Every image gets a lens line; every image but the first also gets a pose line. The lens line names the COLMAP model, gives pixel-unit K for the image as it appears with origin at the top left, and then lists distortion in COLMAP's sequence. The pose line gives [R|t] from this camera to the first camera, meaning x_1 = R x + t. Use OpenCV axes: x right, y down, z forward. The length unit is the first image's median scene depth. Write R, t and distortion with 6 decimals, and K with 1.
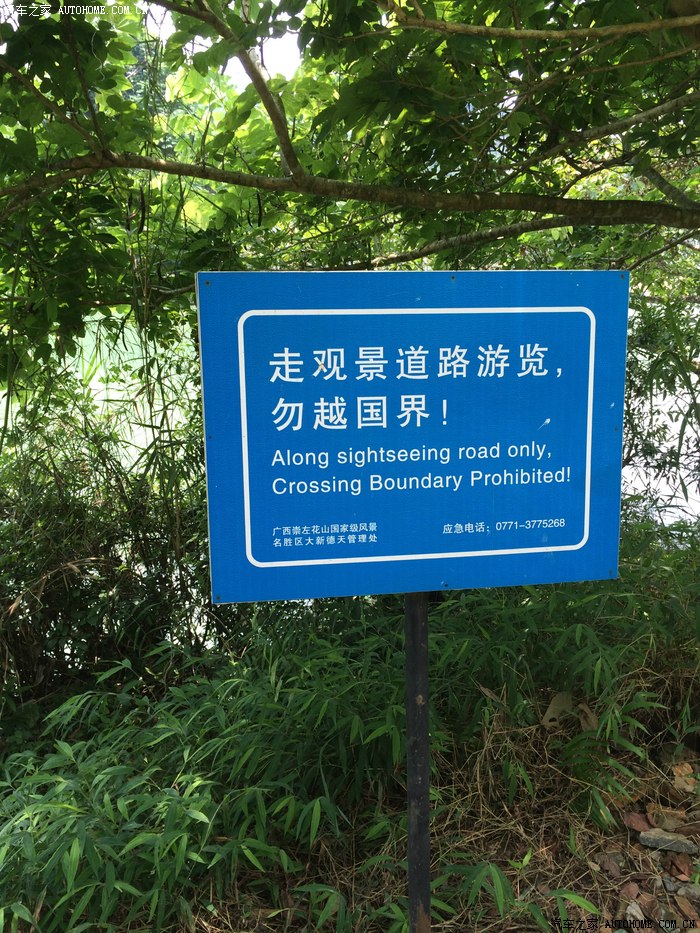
lens RADIAL K [[823.9, 0, 349.4], [0, 823.9, 460.2], [0, 0, 1]] dist [0.070573, -0.049618]
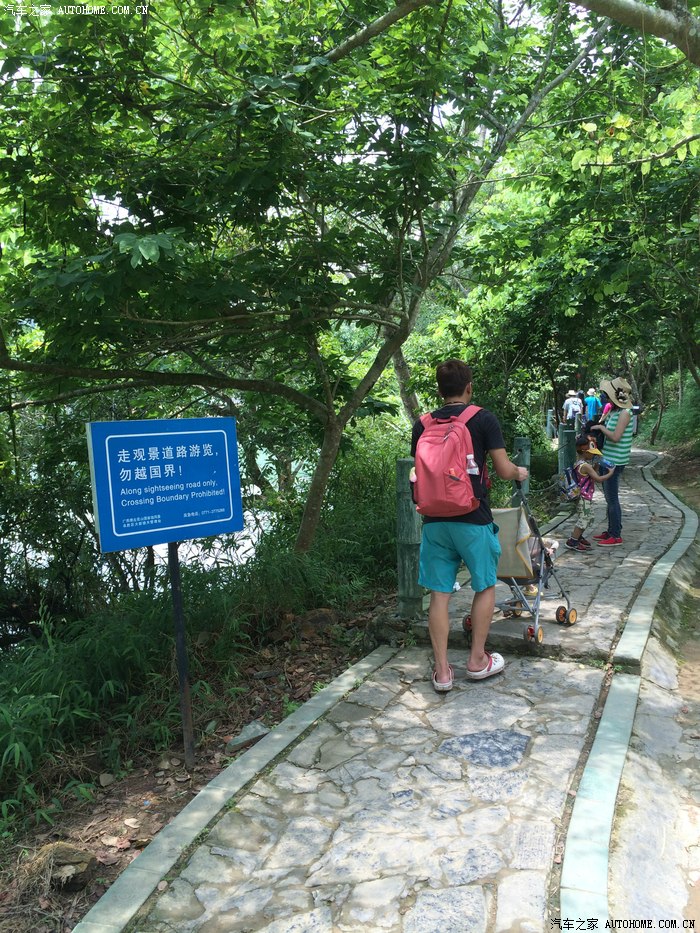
lens RADIAL K [[823.9, 0, 348.9], [0, 823.9, 466.1], [0, 0, 1]] dist [0.070573, -0.049618]
pose [[0.831054, -0.065491, 0.552323, -0.912664], [0.145716, 0.983994, -0.102576, 0.282924], [-0.536765, 0.165728, 0.827295, -1.510192]]
